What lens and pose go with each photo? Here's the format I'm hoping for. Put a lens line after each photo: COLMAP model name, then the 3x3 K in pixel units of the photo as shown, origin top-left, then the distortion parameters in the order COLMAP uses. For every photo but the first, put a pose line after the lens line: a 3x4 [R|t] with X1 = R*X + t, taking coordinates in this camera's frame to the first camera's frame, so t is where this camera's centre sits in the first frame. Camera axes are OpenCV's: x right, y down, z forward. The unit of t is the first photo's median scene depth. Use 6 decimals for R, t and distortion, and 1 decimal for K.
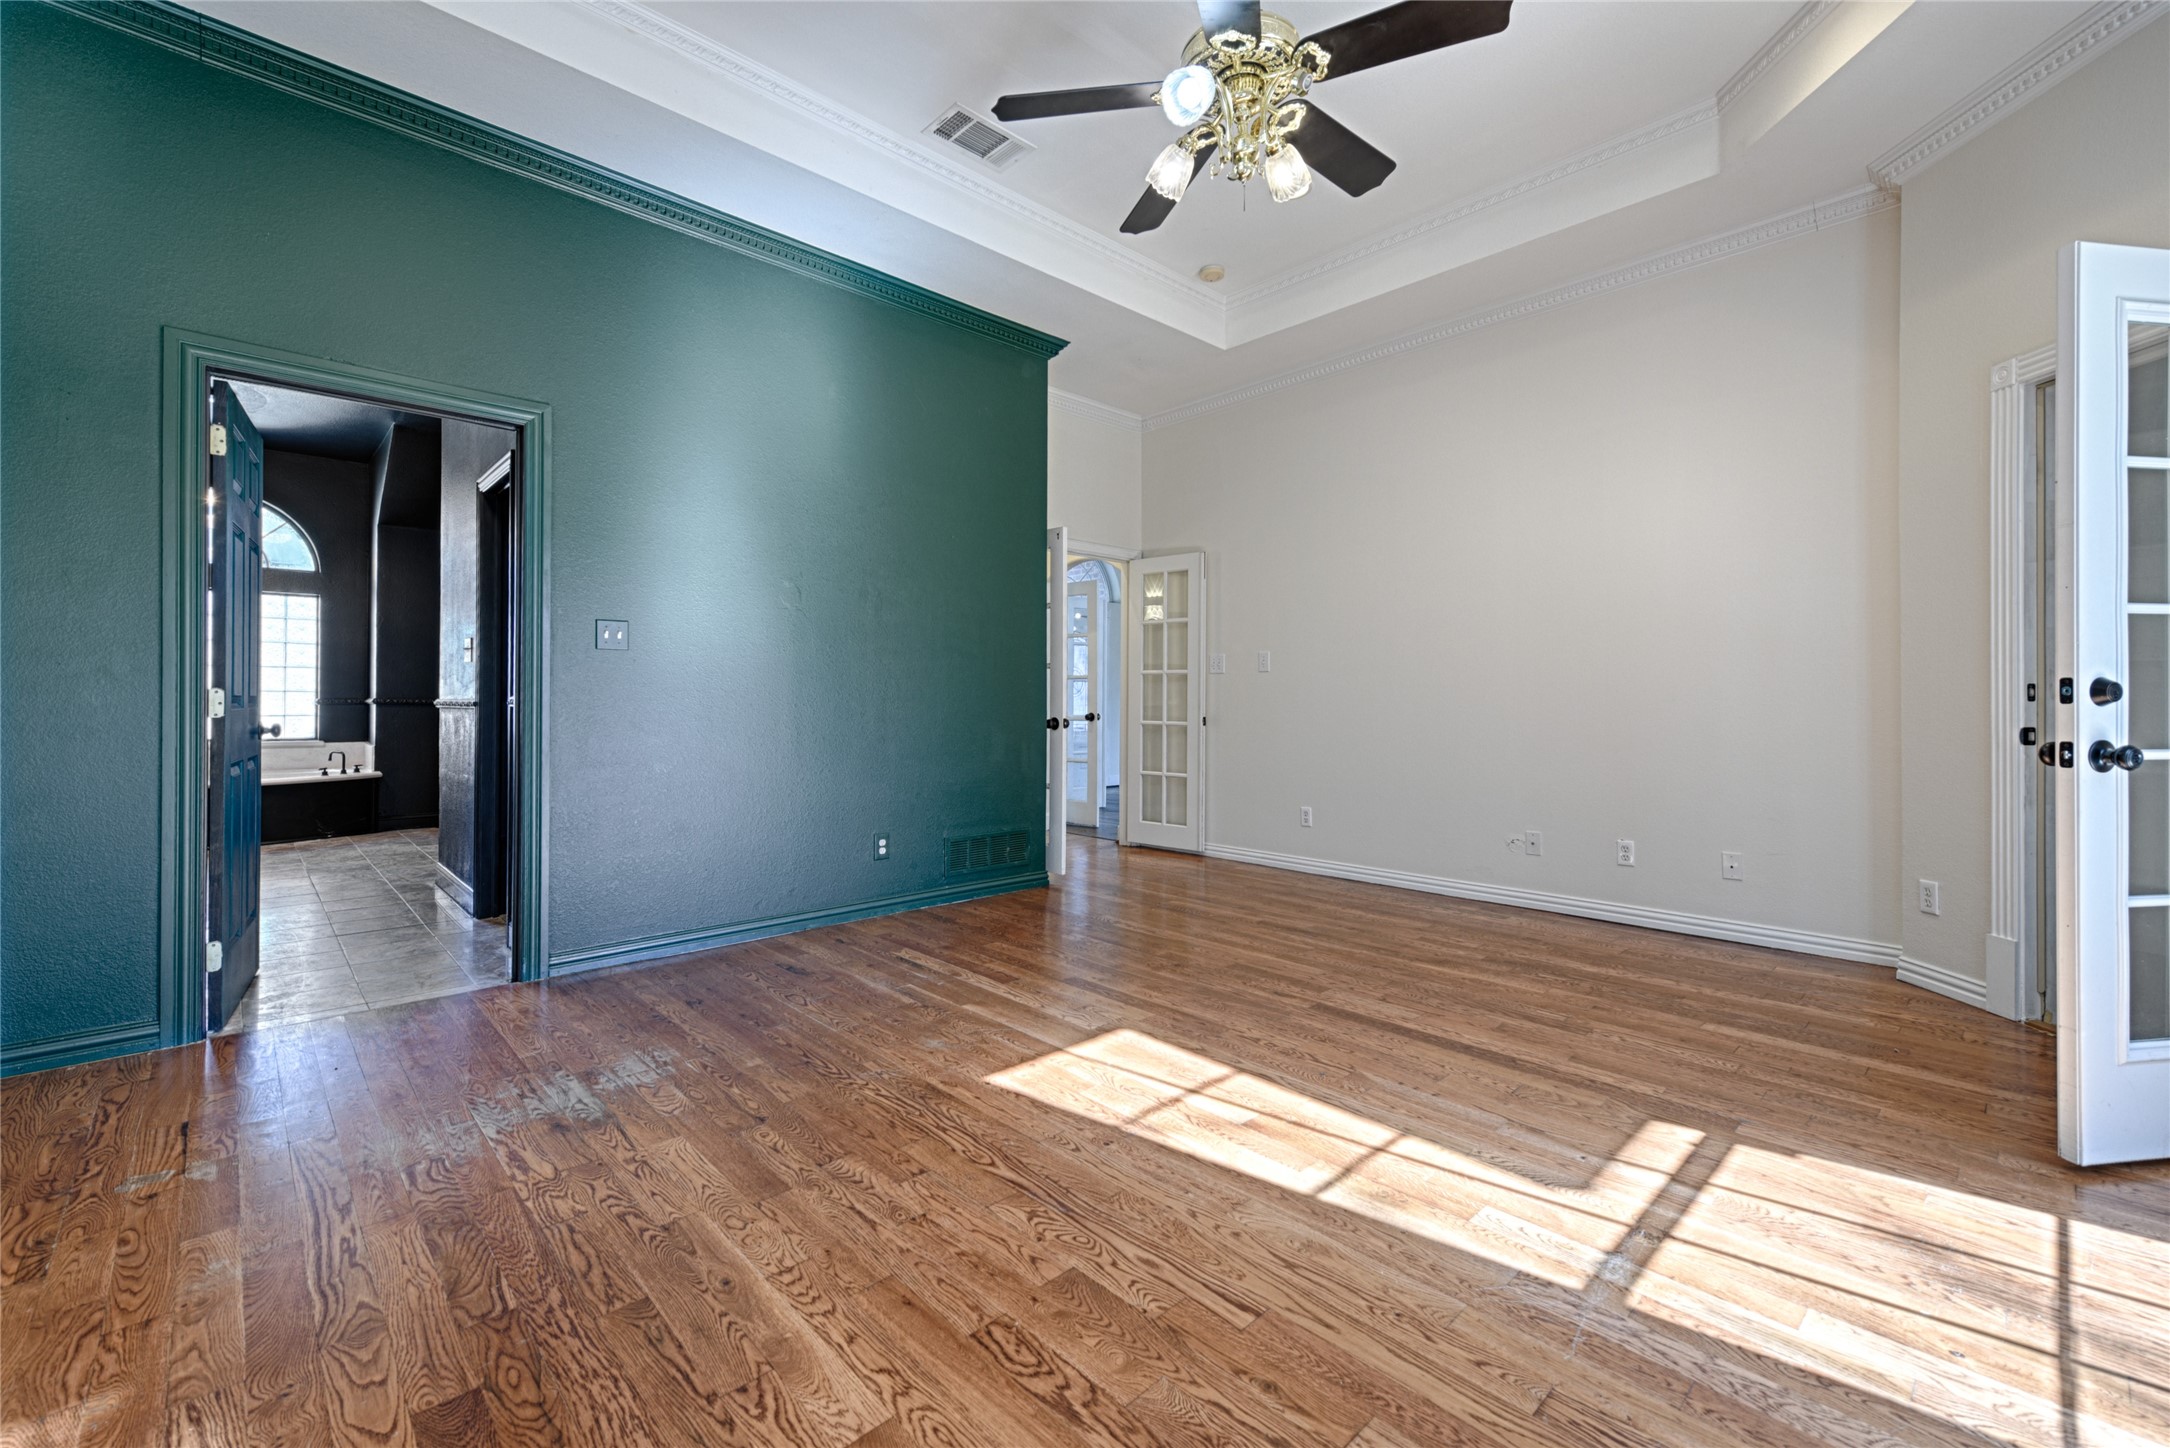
lens RADIAL K [[898.0, 0, 1085.5], [0, 898.0, 707.8], [0, 0, 1]] dist [0.011504, 0.000012]
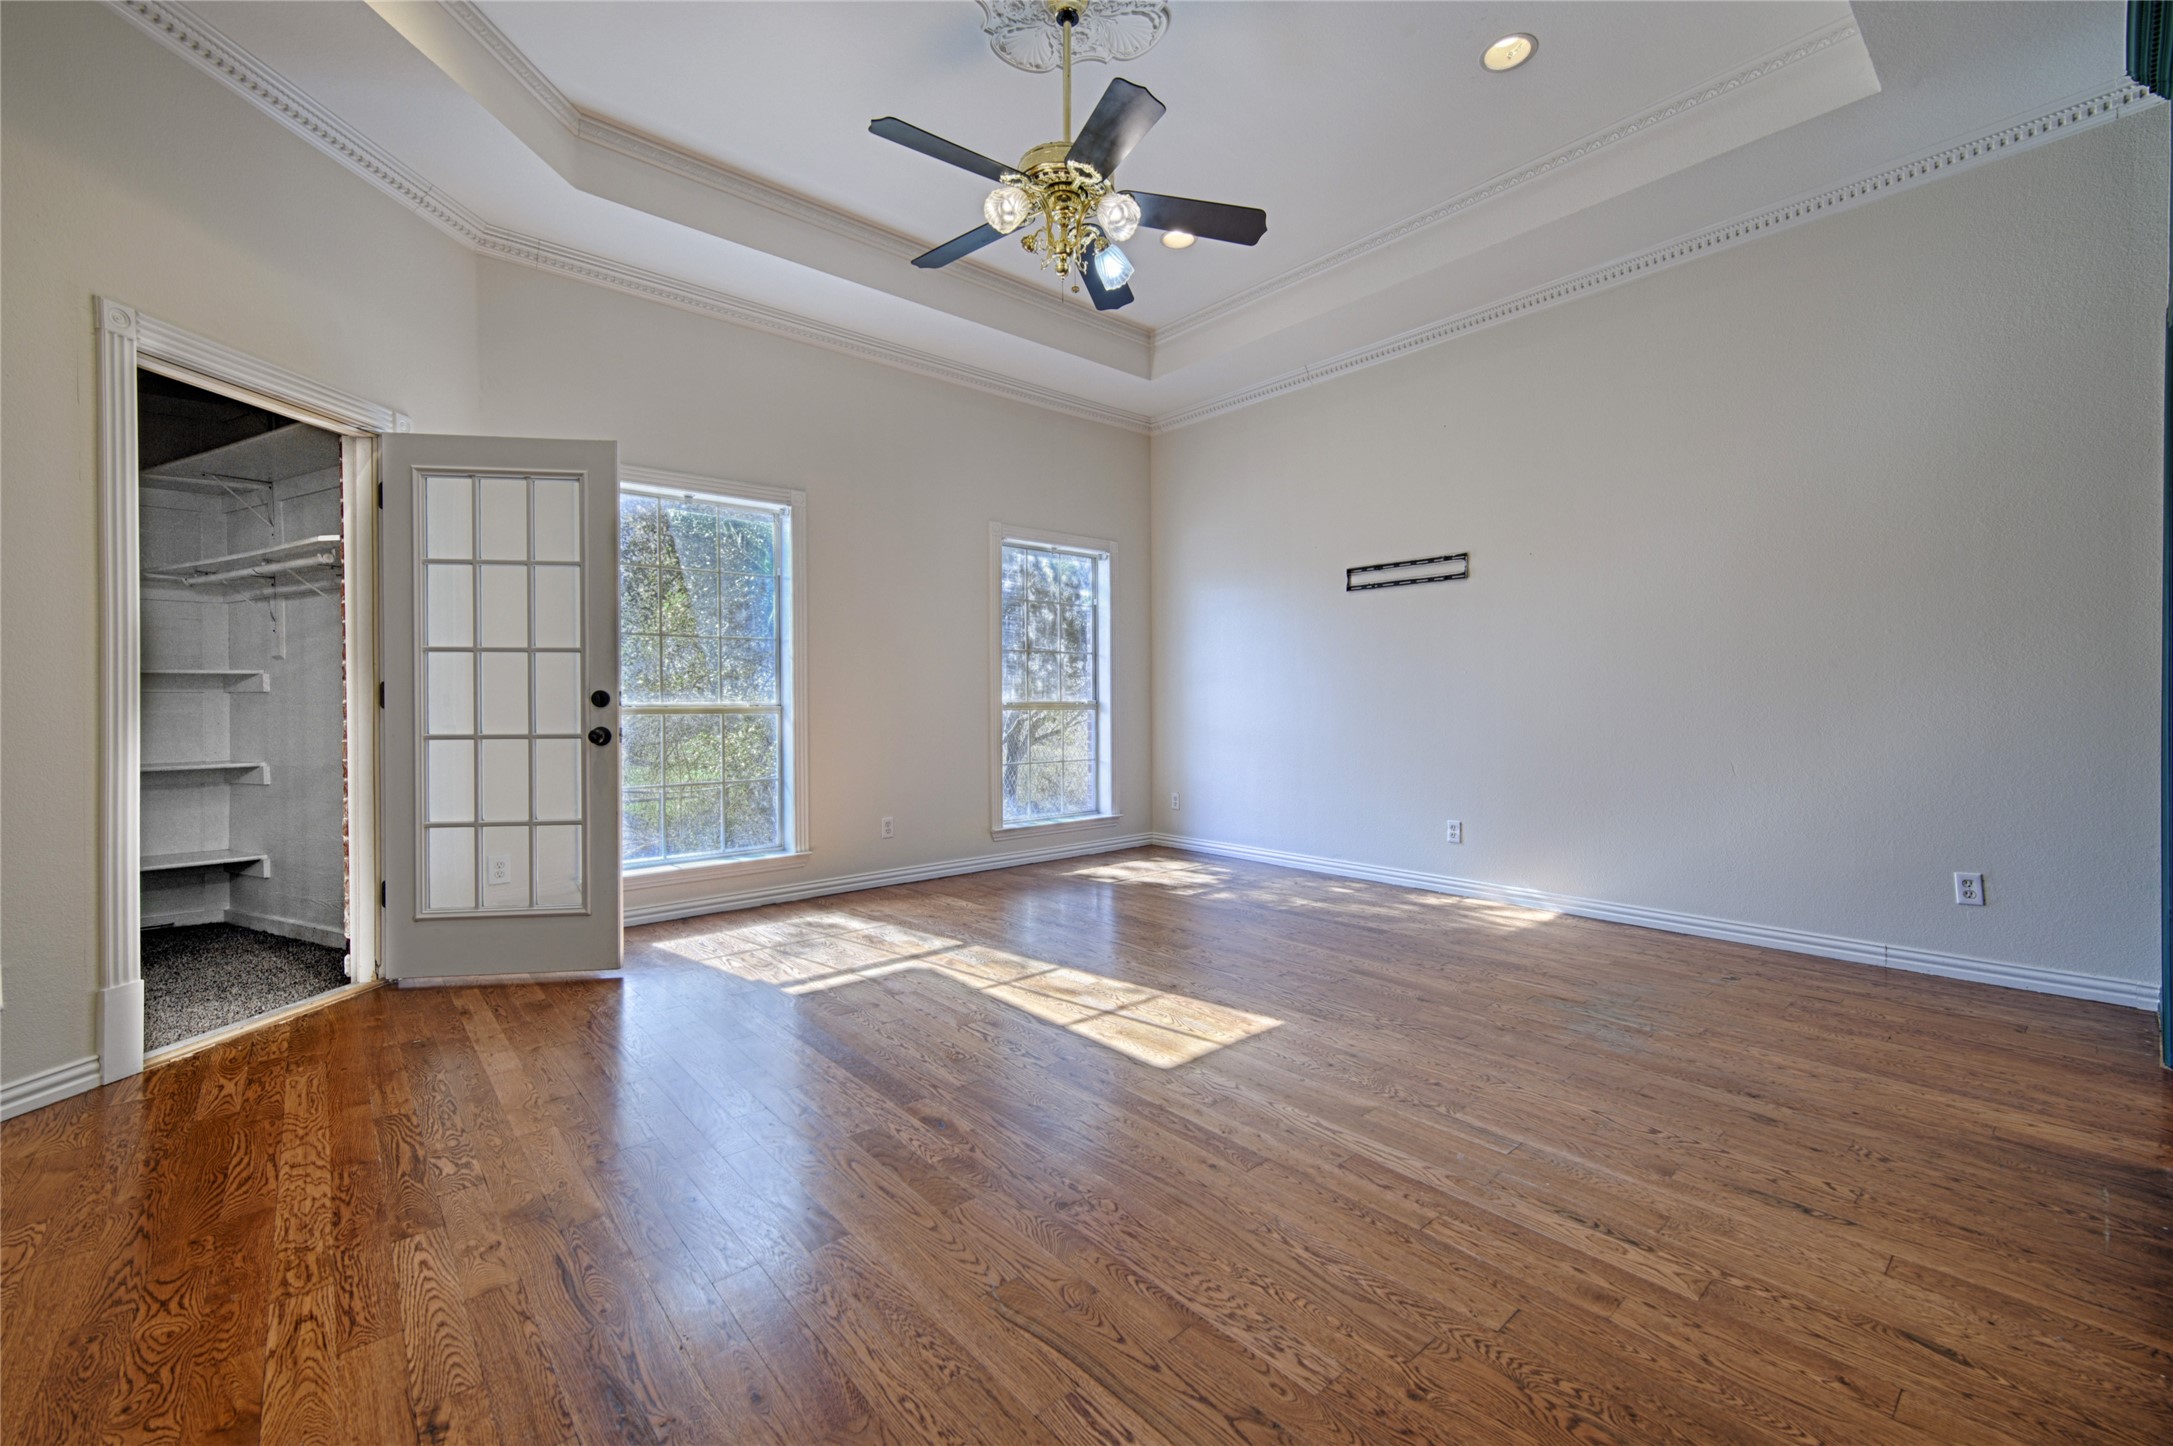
lens RADIAL K [[892.6, 0, 1085.6], [0, 892.6, 710.0], [0, 0, 1]] dist [0.003075, 0.000263]
pose [[-0.999018, 0.002770, 0.044225, 0.086969], [0.003248, 0.999937, 0.010727, -0.009758], [-0.044192, 0.010860, -0.998964, 2.067455]]
